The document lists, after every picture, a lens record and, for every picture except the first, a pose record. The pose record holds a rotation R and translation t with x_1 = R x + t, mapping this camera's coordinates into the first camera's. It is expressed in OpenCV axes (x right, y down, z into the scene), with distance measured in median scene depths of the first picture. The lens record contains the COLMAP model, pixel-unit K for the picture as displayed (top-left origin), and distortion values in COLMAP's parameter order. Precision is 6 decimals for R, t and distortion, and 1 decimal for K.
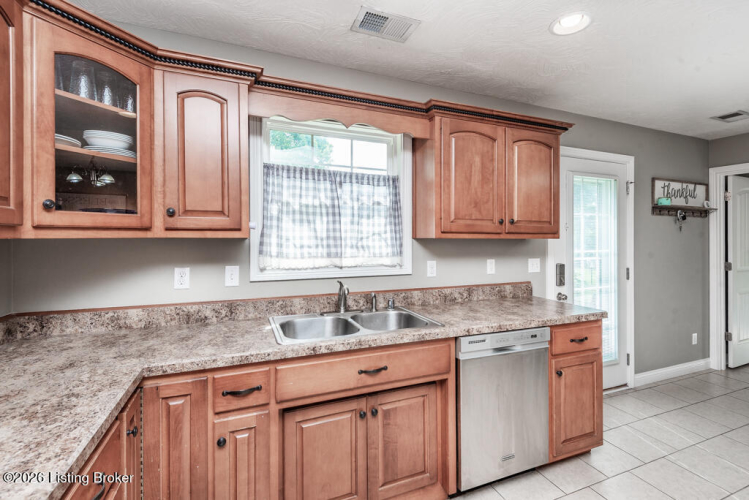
lens RADIAL K [[342.1, 0, 376.0], [0, 342.1, 242.3], [0, 0, 1]] dist [0.001513, -0.000563]
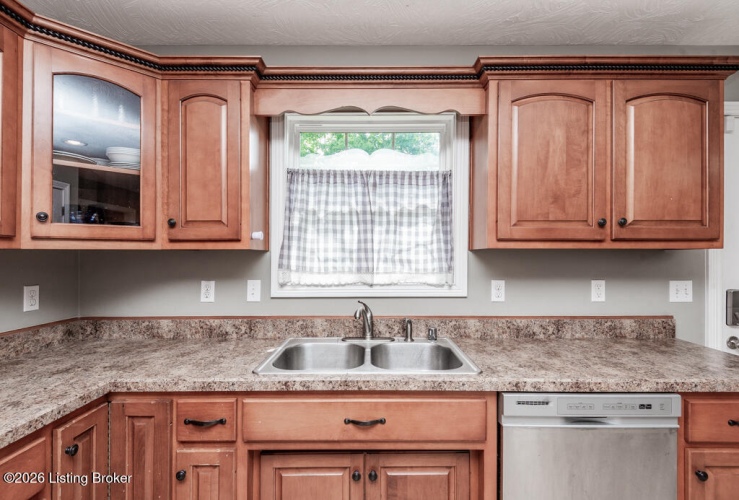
lens RADIAL K [[351.0, 0, 358.4], [0, 351.0, 259.9], [0, 0, 1]] dist [0.014208, -0.012686]
pose [[0.924887, 0.000273, -0.380242, 0.221987], [-0.001067, 0.999998, -0.001878, 0.015006], [0.380240, 0.002142, 0.924885, 0.222785]]
